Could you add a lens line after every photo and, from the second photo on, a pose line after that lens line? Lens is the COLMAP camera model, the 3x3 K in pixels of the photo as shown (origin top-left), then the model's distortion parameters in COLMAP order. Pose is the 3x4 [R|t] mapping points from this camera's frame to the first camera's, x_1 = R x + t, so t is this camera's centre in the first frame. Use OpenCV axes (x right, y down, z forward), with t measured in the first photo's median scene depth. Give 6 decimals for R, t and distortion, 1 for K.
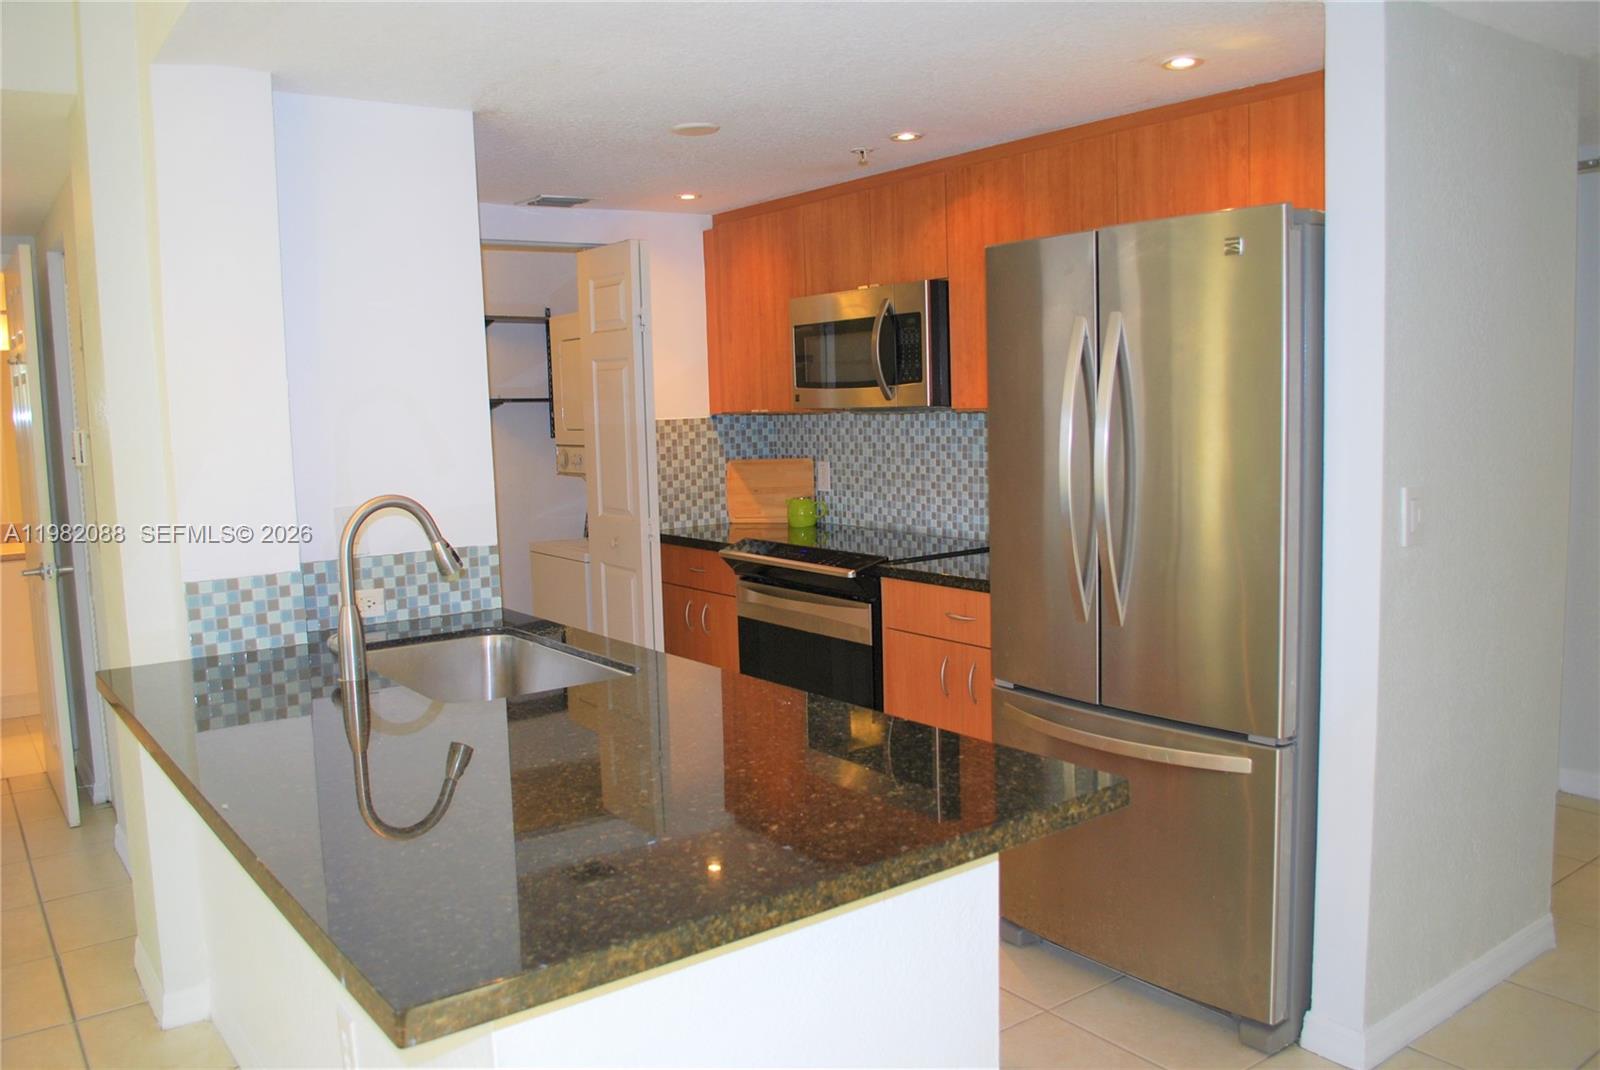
lens RADIAL K [[1259.0, 0, 808.6], [0, 1259.0, 538.8], [0, 0, 1]] dist [-0.079088, 0.006364]
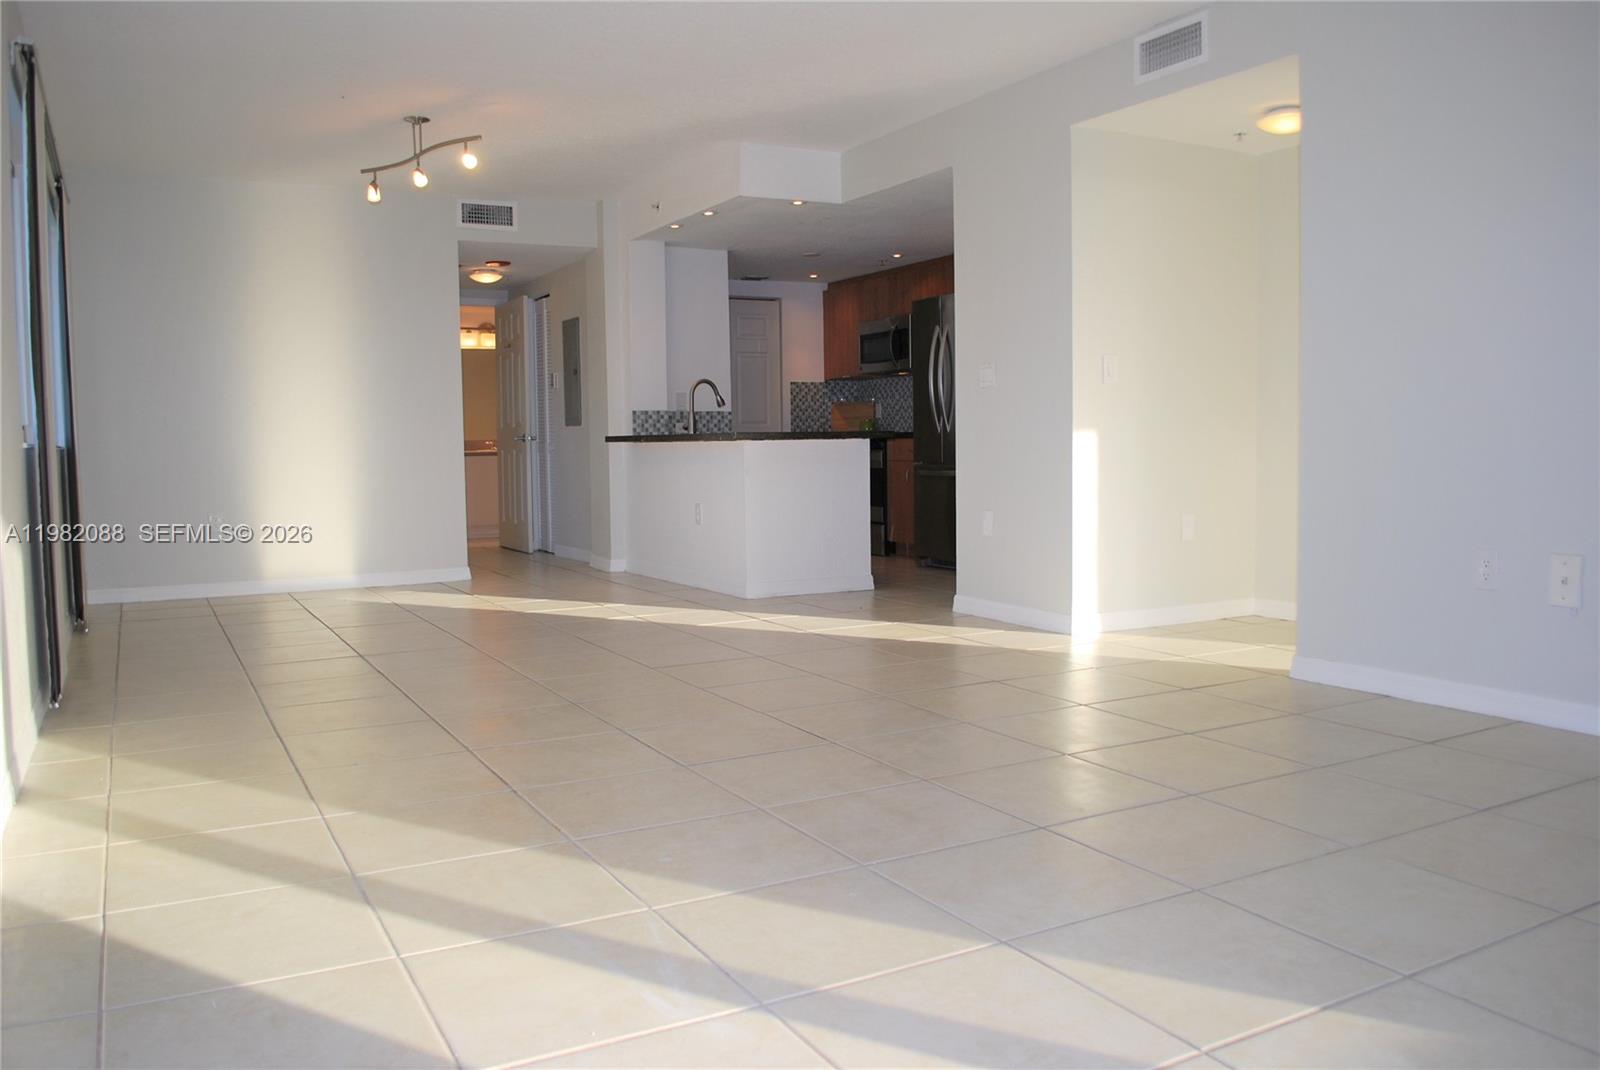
lens RADIAL K [[1259.0, 0, 808.6], [0, 1259.0, 538.8], [0, 0, 1]] dist [-0.079088, 0.006364]
pose [[0.991118, 0.026764, -0.130262, 0.220614], [-0.030856, 0.999089, -0.029494, 0.285647], [0.129354, 0.033251, 0.991041, -1.324003]]
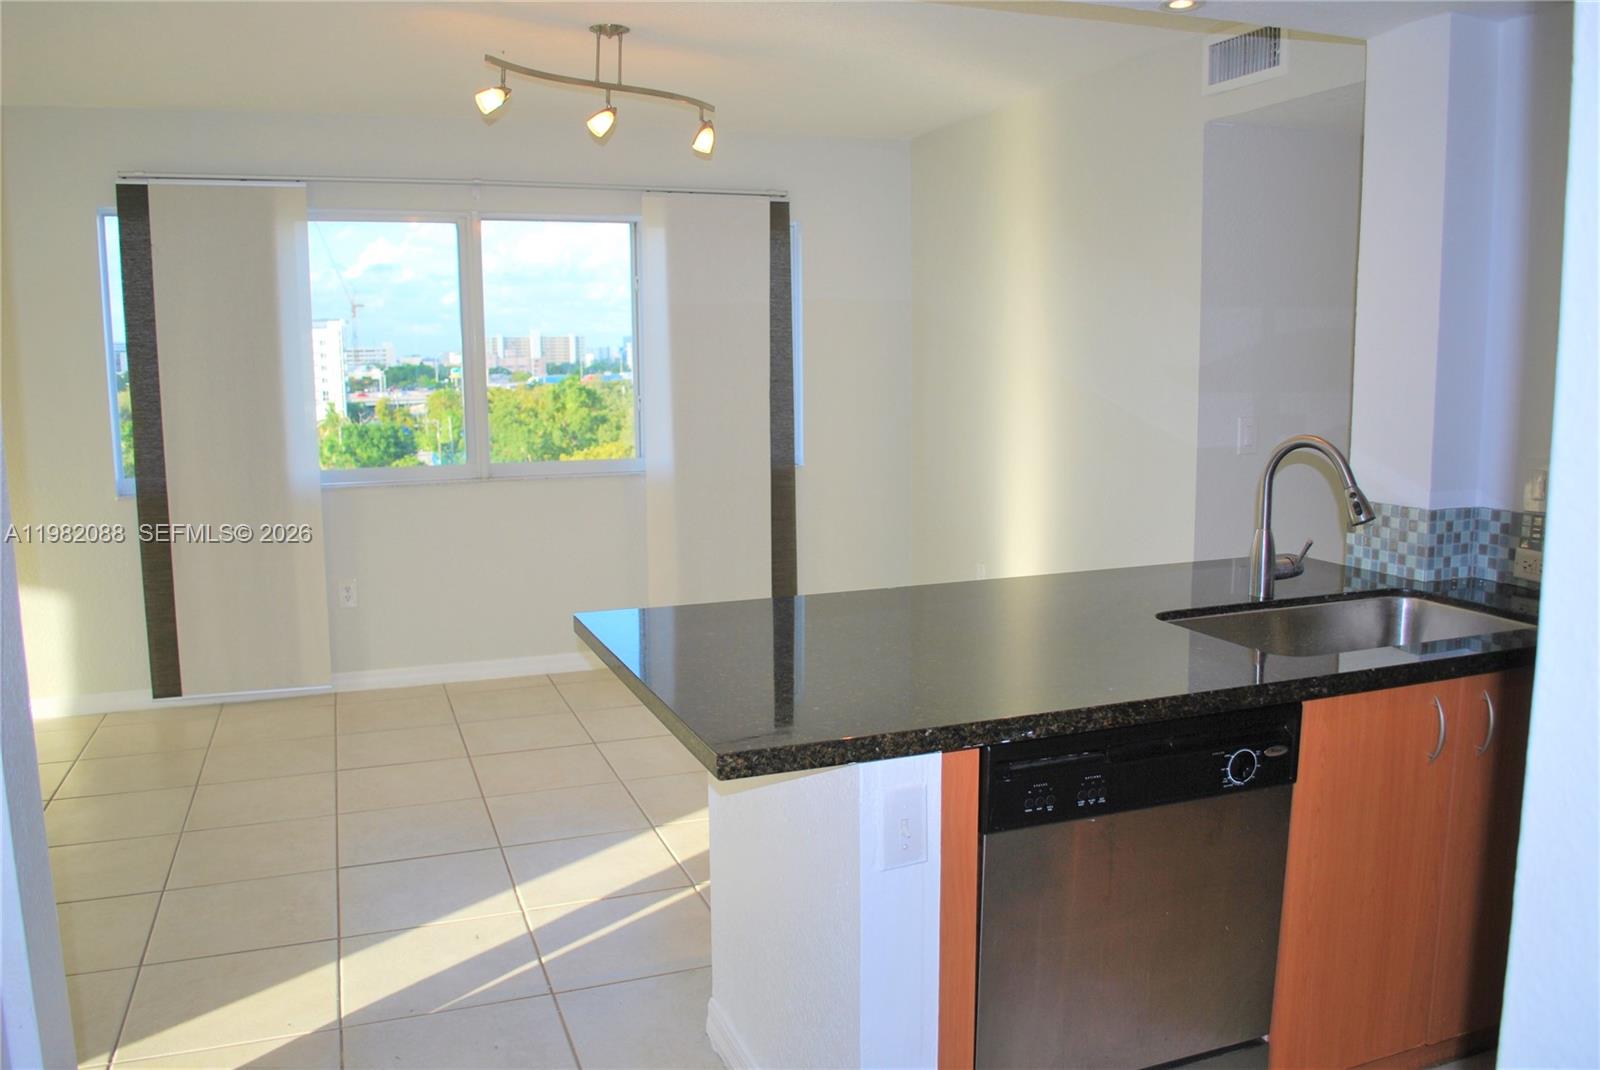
lens RADIAL K [[1259.0, 0, 808.6], [0, 1259.0, 538.8], [0, 0, 1]] dist [-0.079088, 0.006364]
pose [[-0.269714, 0.170353, -0.947752, 0.487694], [-0.094741, 0.974757, 0.202169, -0.075916], [0.958269, 0.144319, -0.246766, 0.542399]]
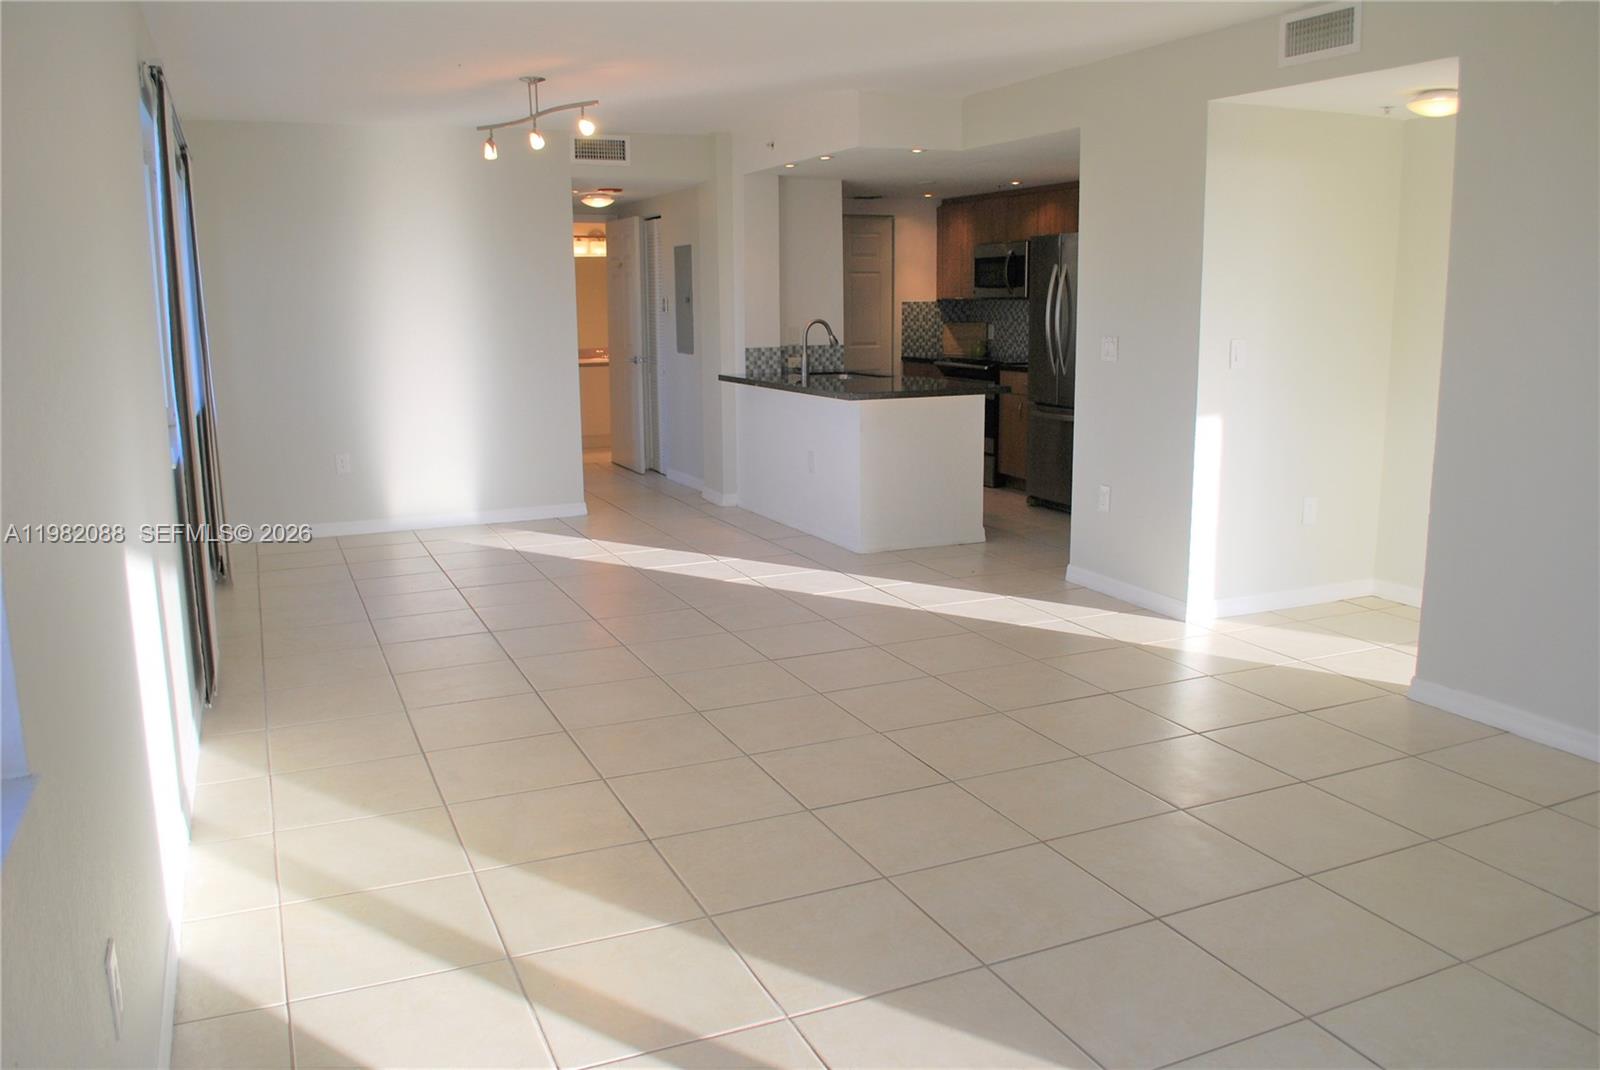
lens RADIAL K [[1259.0, 0, 808.6], [0, 1259.0, 538.8], [0, 0, 1]] dist [-0.079088, 0.006364]
pose [[0.977227, 0.060894, -0.203270, 0.198950], [-0.043941, 0.995248, 0.086899, 0.151500], [0.207596, -0.075988, 0.975259, -1.336722]]
